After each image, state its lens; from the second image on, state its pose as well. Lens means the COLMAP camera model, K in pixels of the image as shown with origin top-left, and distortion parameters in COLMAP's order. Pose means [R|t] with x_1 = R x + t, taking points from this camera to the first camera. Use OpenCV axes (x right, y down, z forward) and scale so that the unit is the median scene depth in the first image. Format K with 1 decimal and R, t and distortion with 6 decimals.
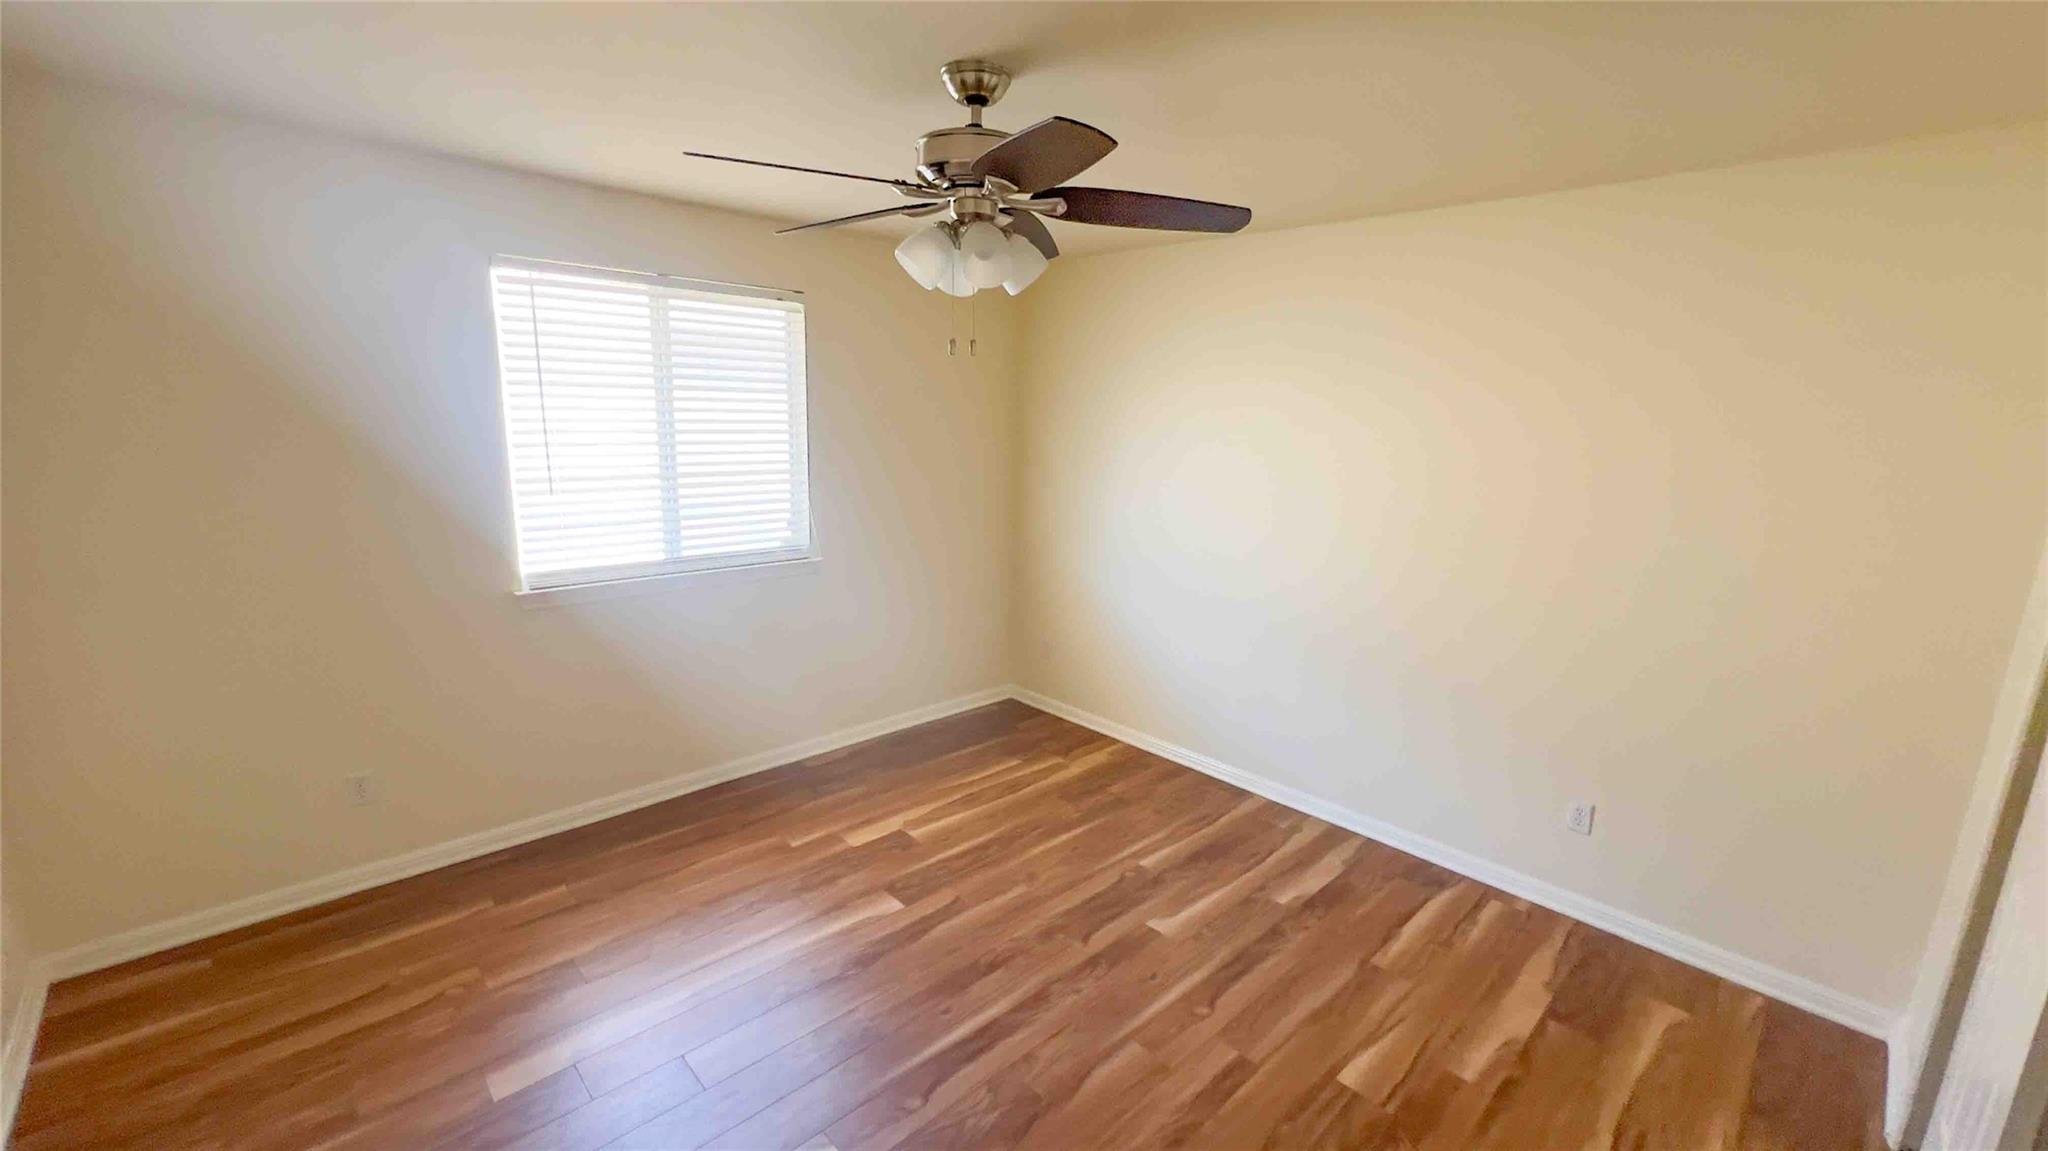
lens RADIAL K [[820.0, 0, 1017.3], [0, 820.0, 583.6], [0, 0, 1]] dist [0.000325, -0.000094]
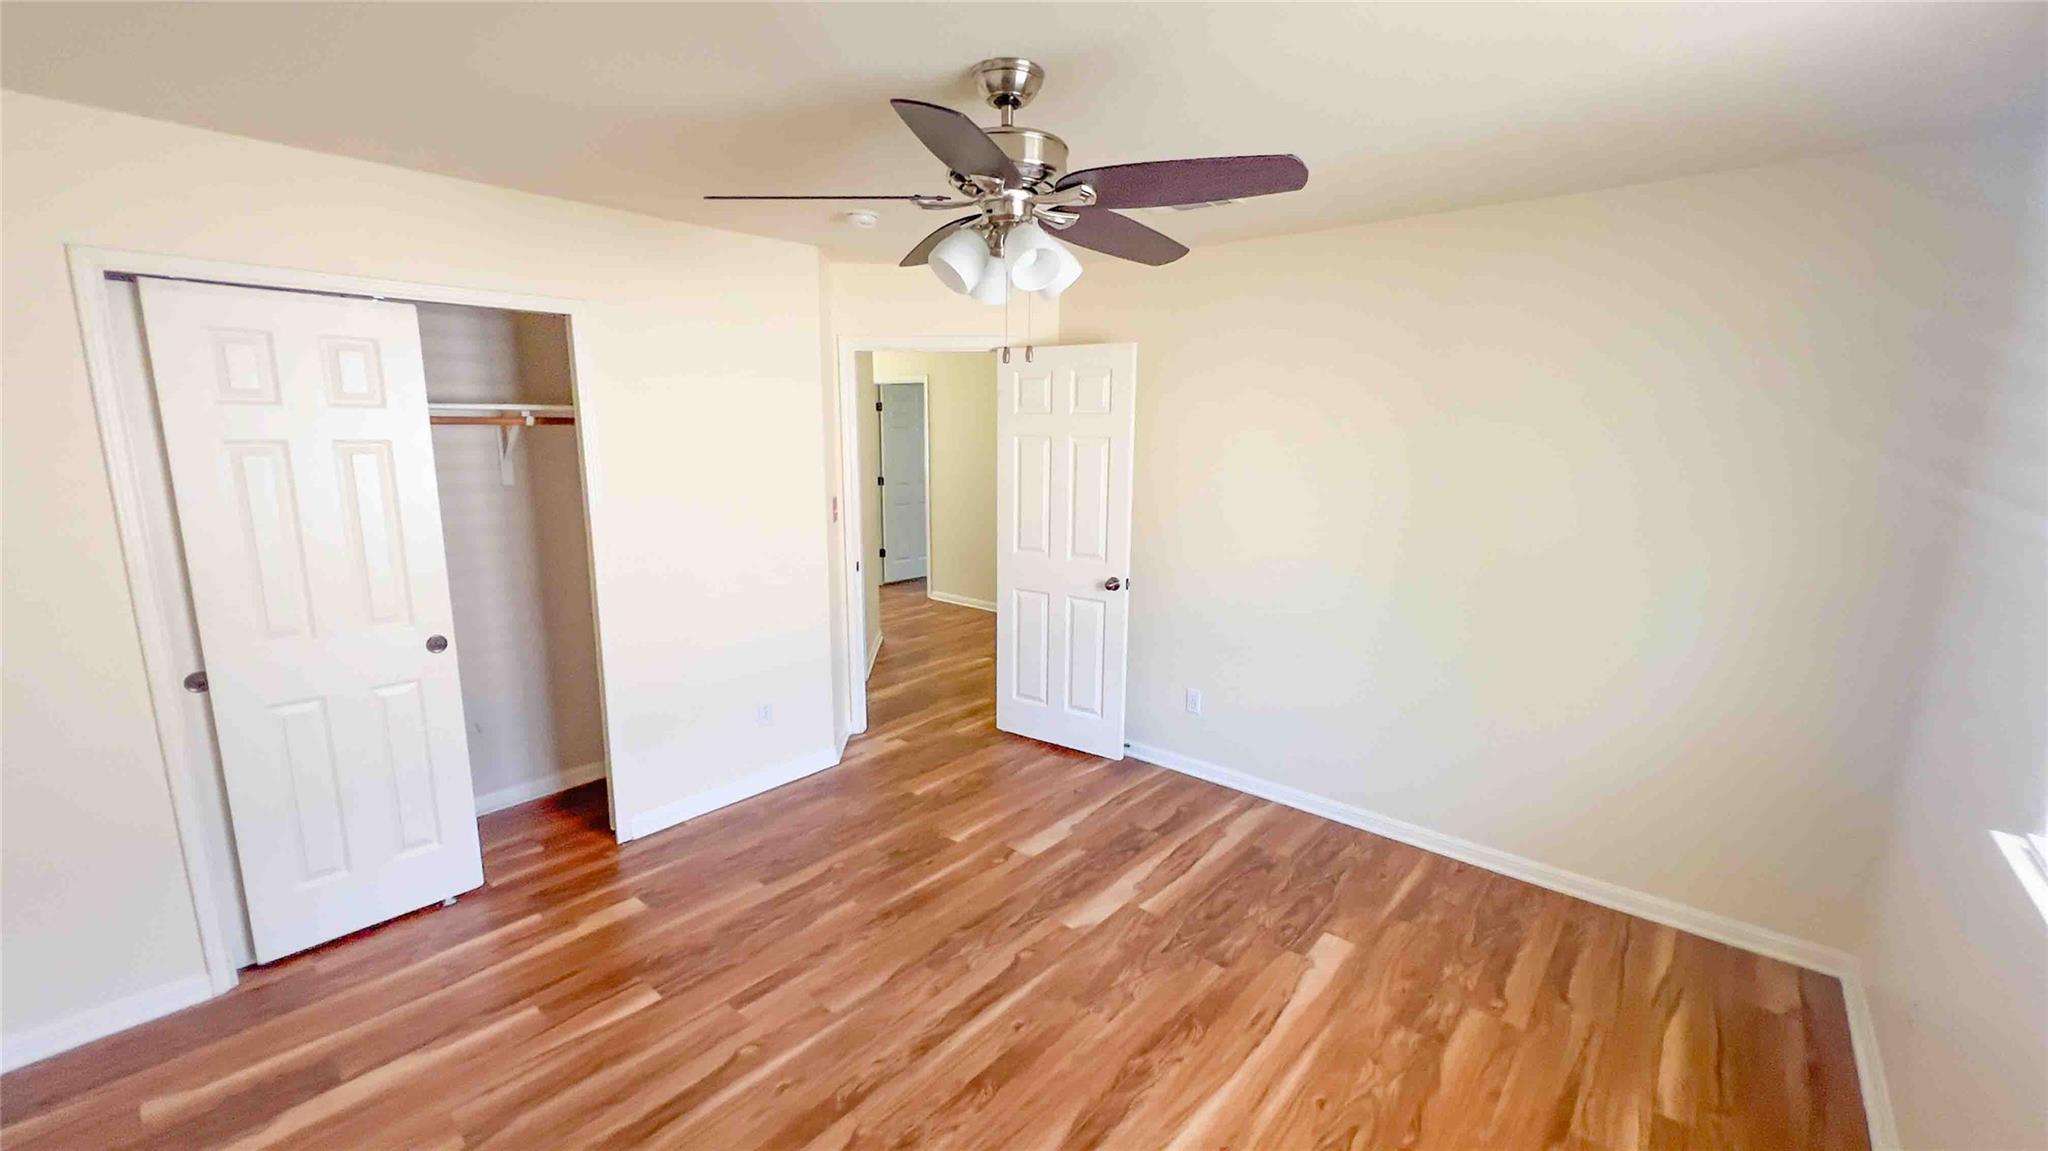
lens RADIAL K [[820.0, 0, 1017.3], [0, 820.0, 583.6], [0, 0, 1]] dist [0.000325, -0.000094]
pose [[-0.995116, -0.018224, -0.097019, 0.020271], [-0.053946, 0.923470, 0.379859, -0.346438], [0.082672, 0.383237, -0.919943, 1.704635]]
